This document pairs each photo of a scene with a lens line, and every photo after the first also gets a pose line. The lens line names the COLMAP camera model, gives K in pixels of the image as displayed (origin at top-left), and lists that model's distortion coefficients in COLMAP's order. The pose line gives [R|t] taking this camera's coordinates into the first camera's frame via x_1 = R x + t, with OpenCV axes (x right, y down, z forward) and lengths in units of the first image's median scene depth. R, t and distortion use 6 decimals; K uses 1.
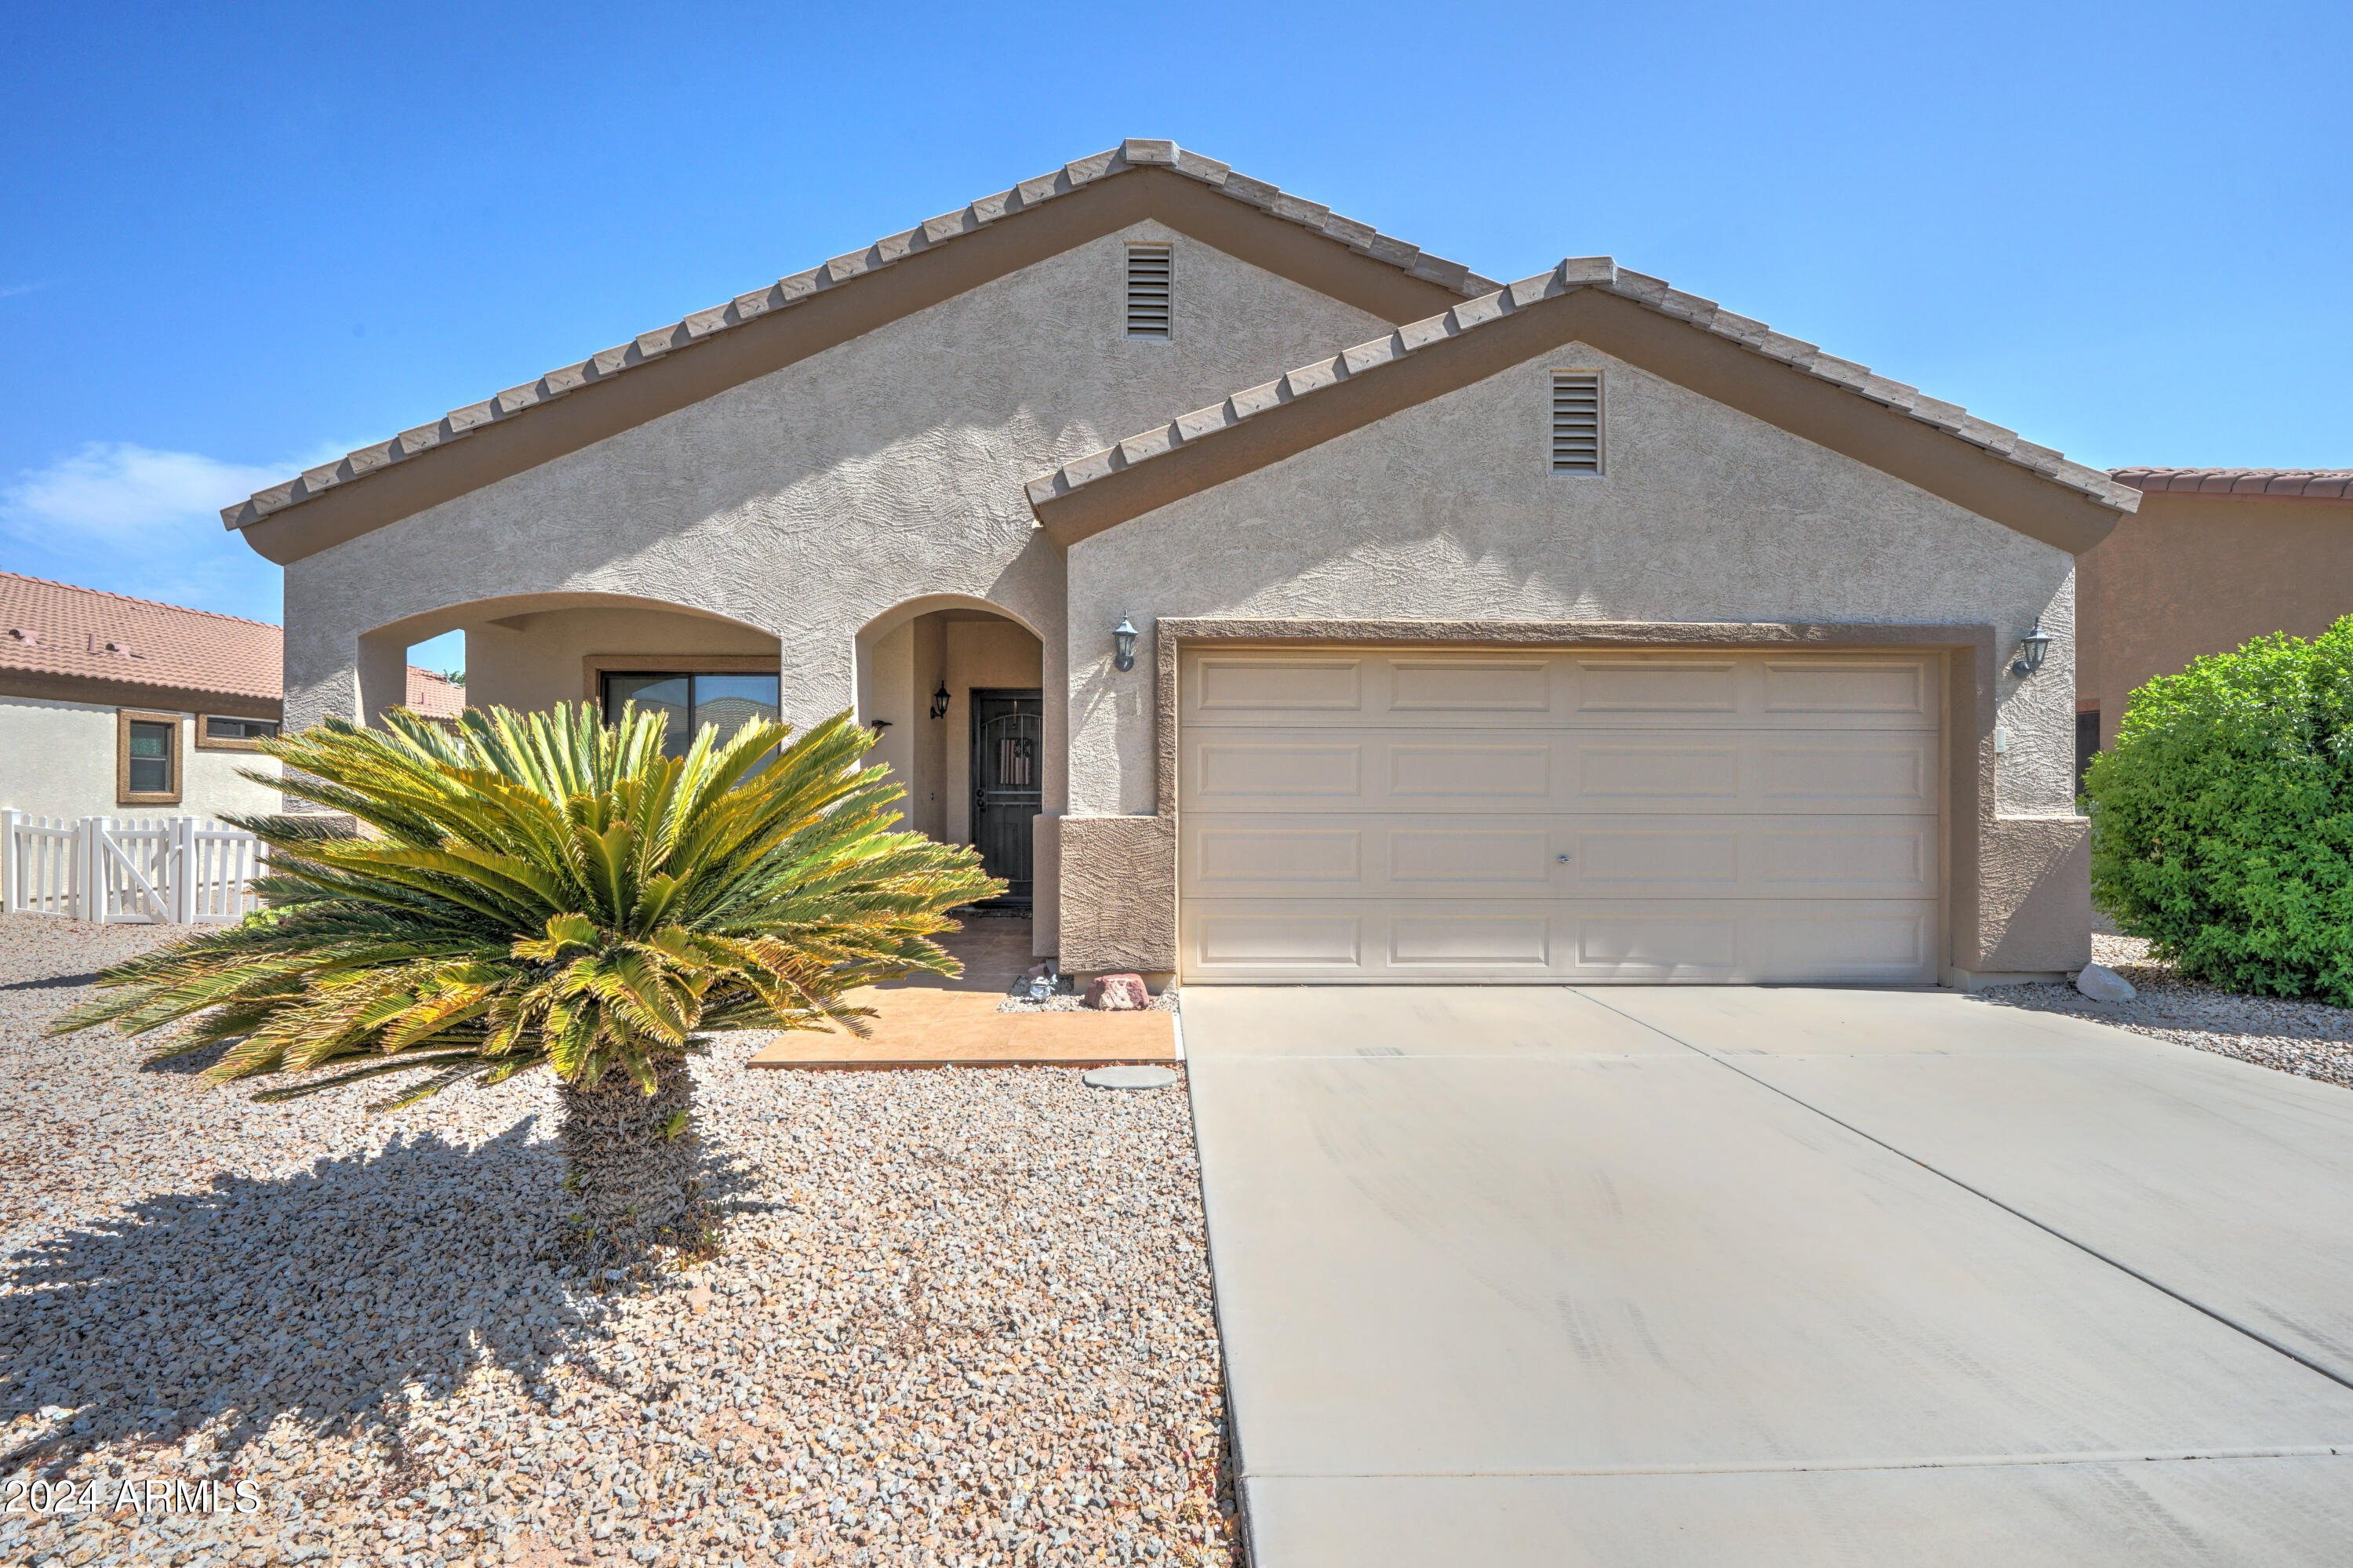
lens RADIAL K [[1034.5, 0, 1156.5], [0, 1034.5, 788.4], [0, 0, 1]] dist [-0.000433, 0.001419]
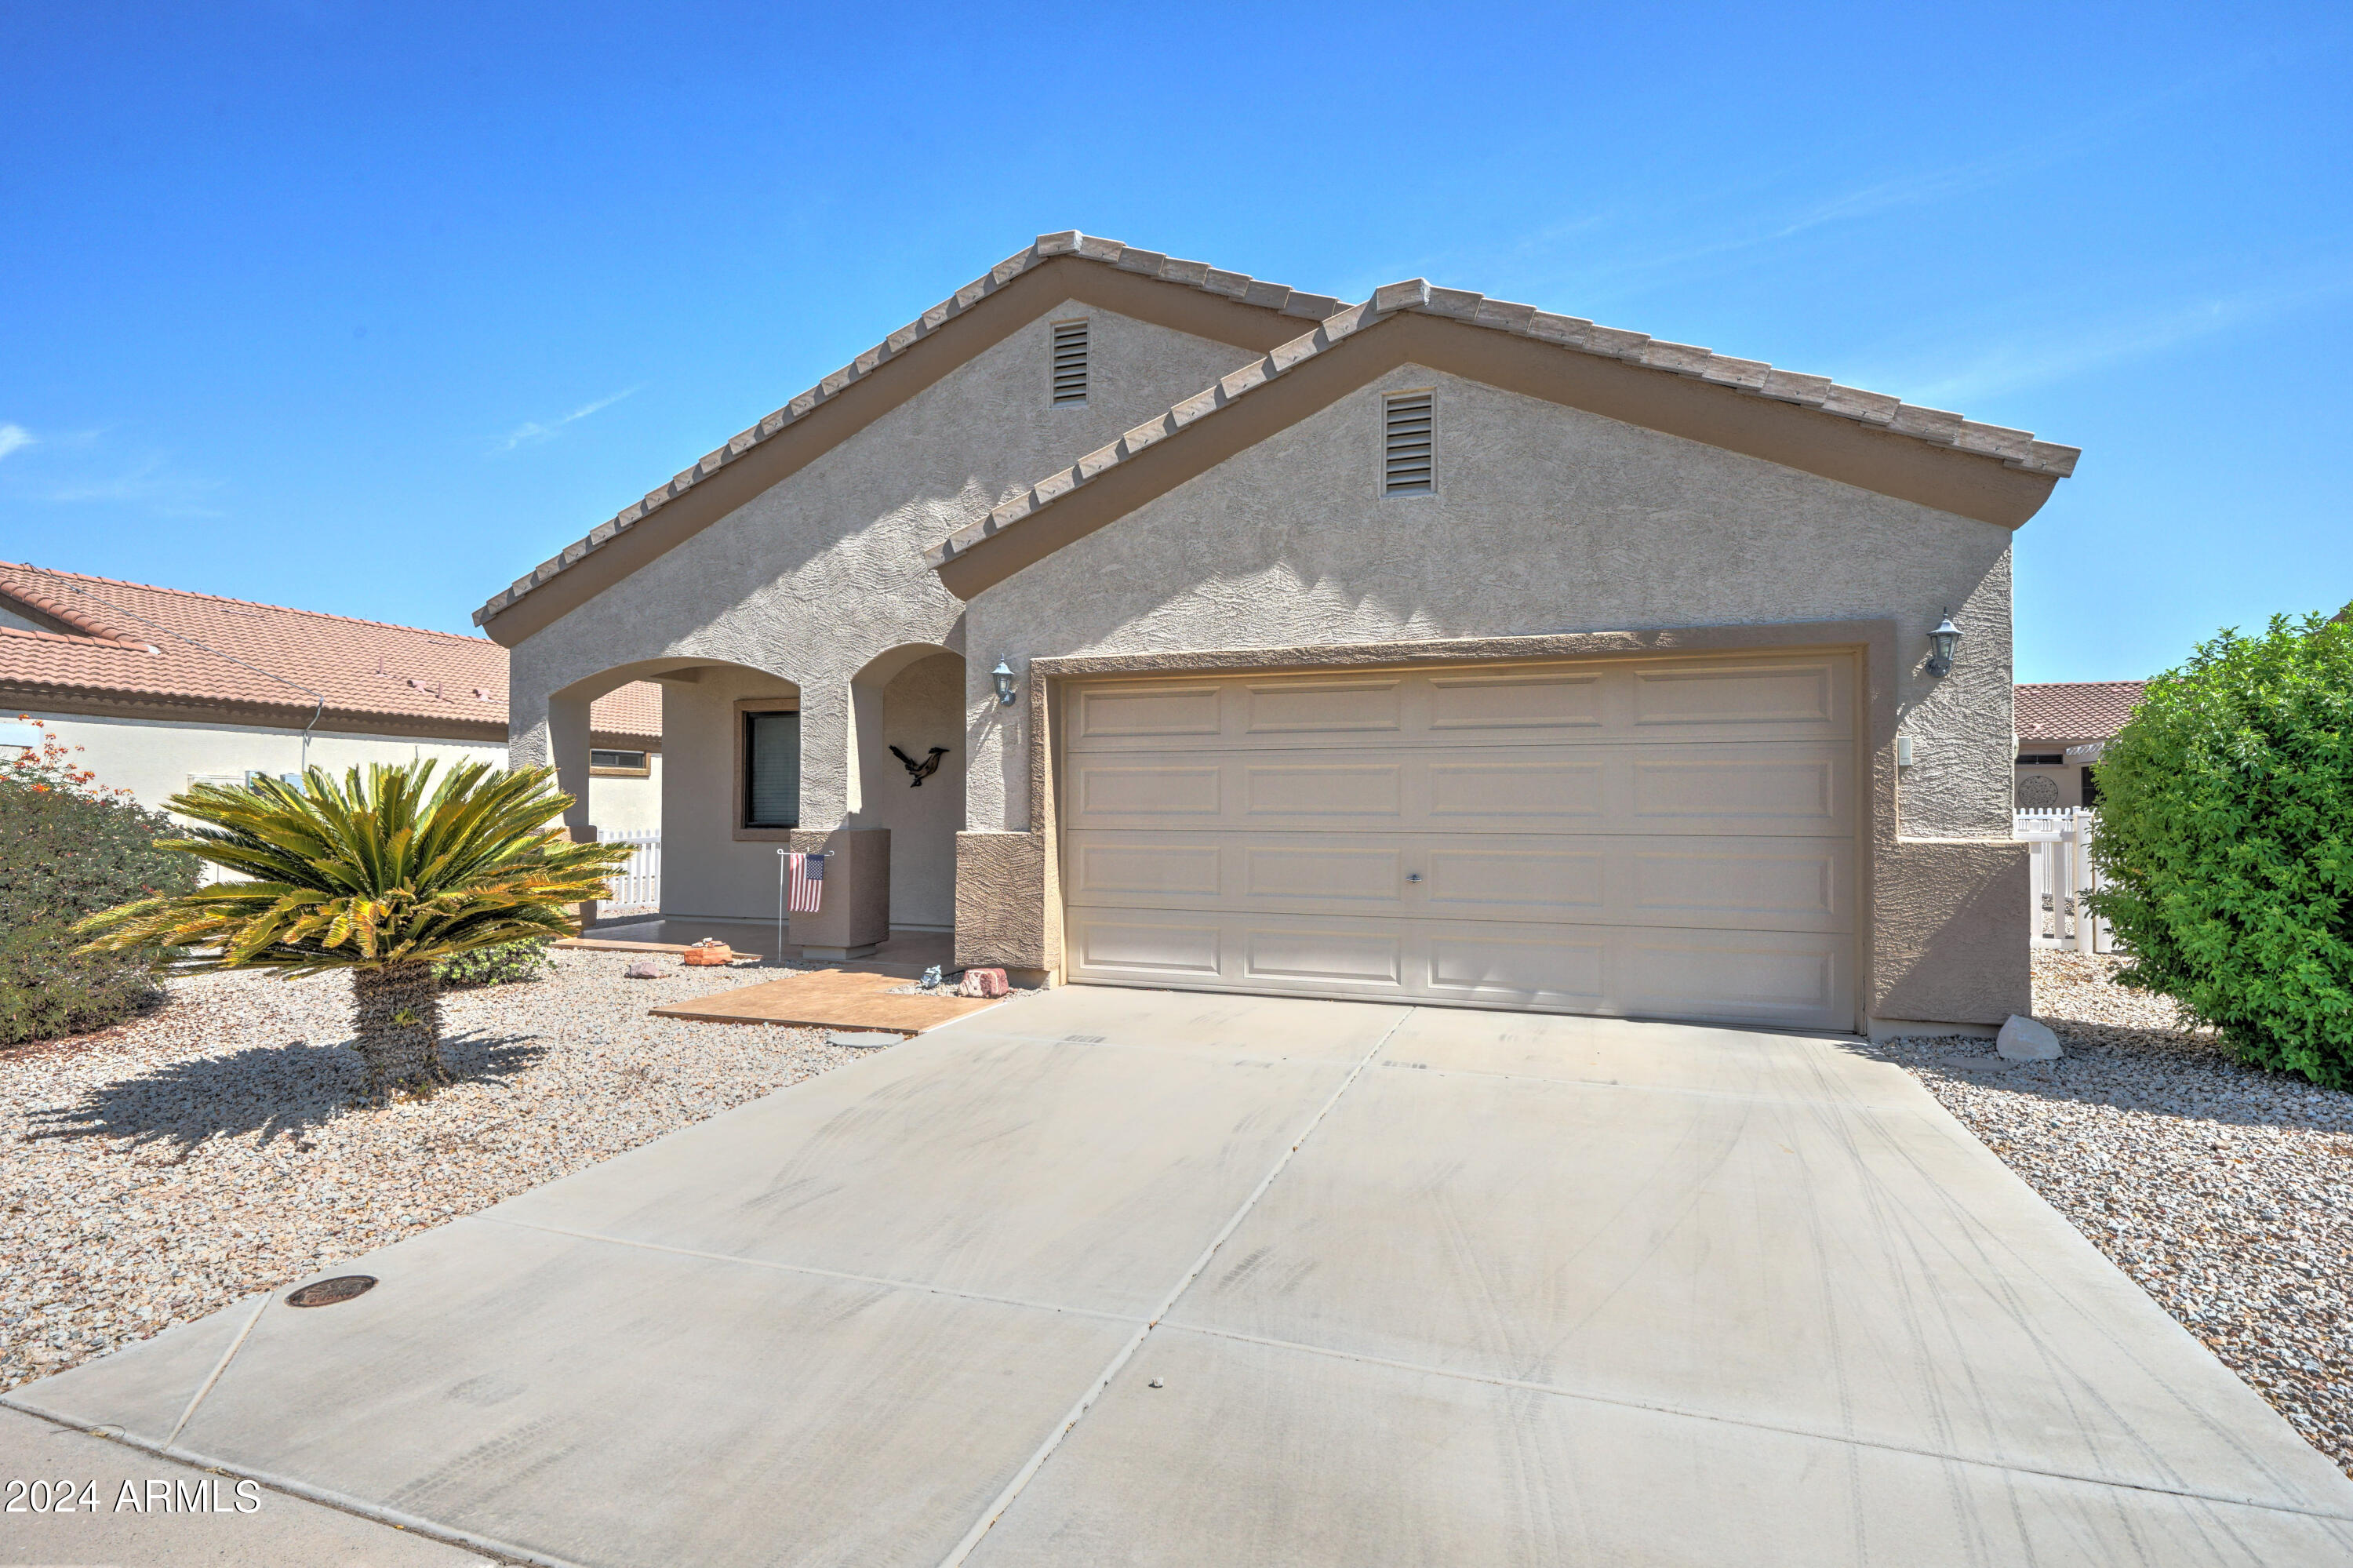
lens RADIAL K [[1125.4, 0, 1159.4], [0, 1125.4, 787.2], [0, 0, 1]] dist [0.001561, -0.000300]
pose [[0.930866, -0.007698, -0.365281, 0.575839], [0.002860, 0.999901, -0.013783, -0.005133], [0.365350, 0.011785, 0.930795, -0.102265]]
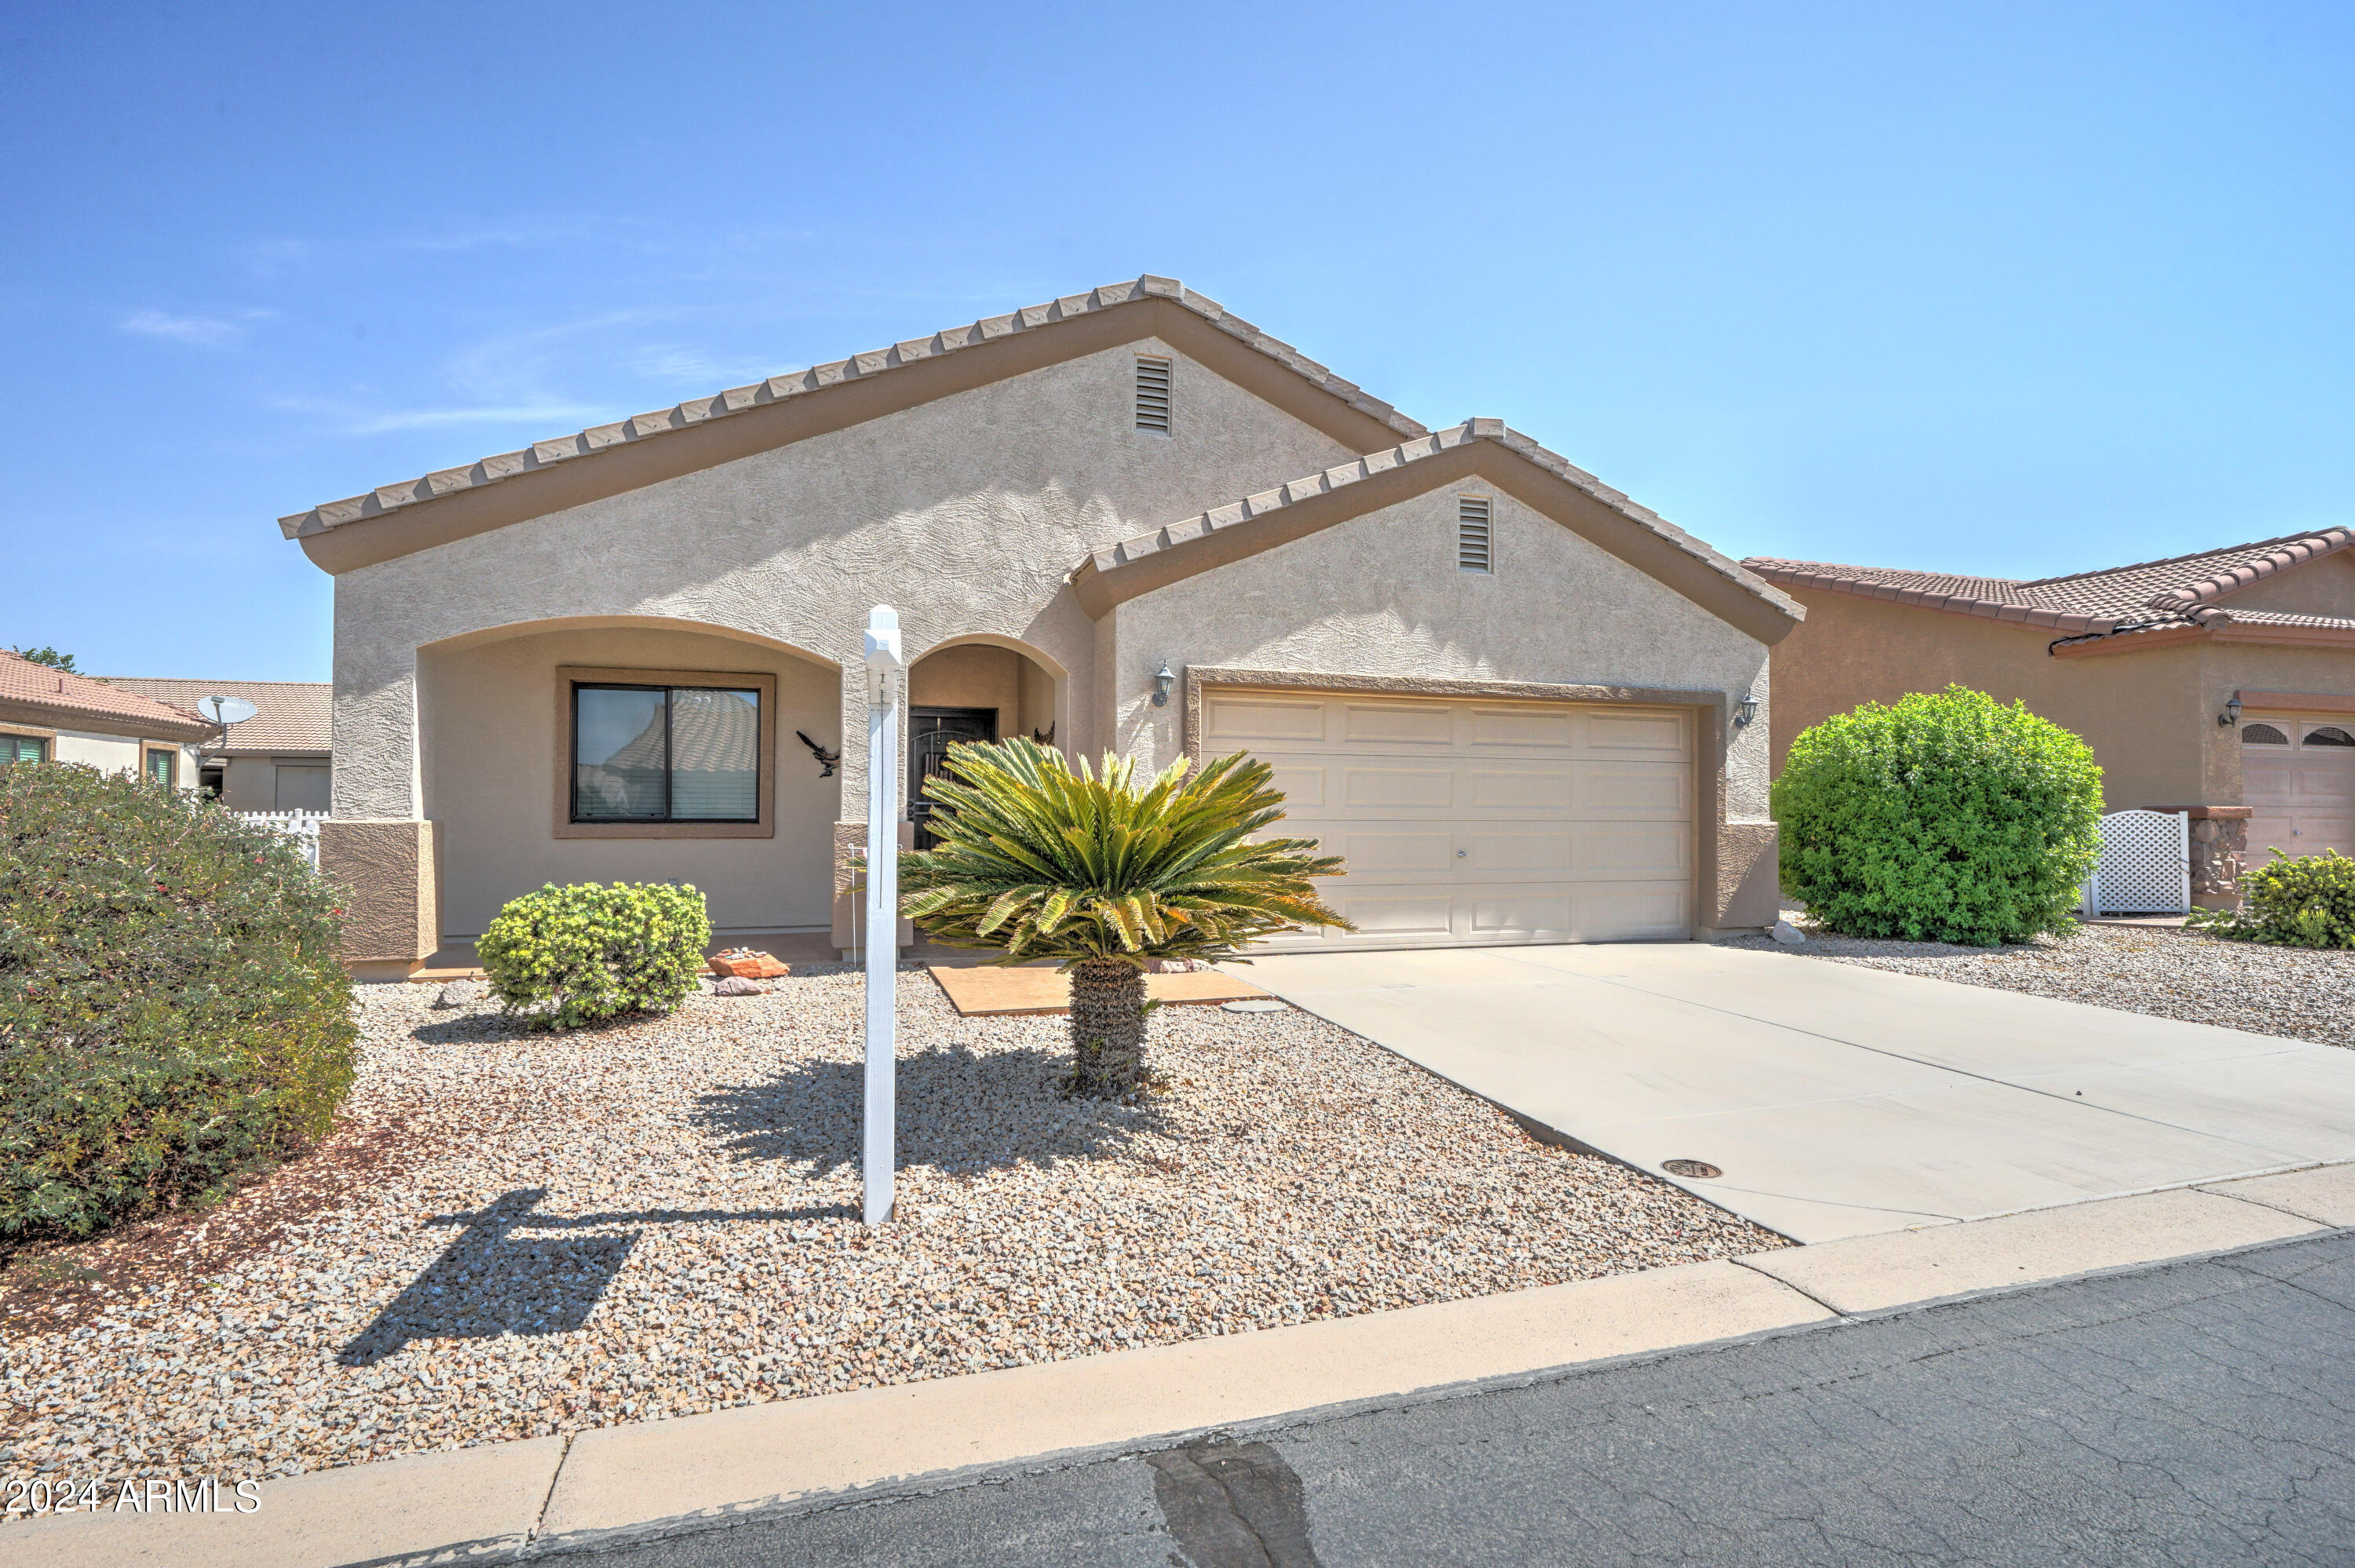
lens RADIAL K [[1126.2, 0, 1146.5], [0, 1126.2, 786.0], [0, 0, 1]] dist [0.001561, -0.000300]
pose [[0.959863, 0.008893, 0.280328, -0.423669], [-0.005211, 0.999890, -0.013877, 0.001975], [-0.280421, 0.011859, 0.959804, -0.301205]]
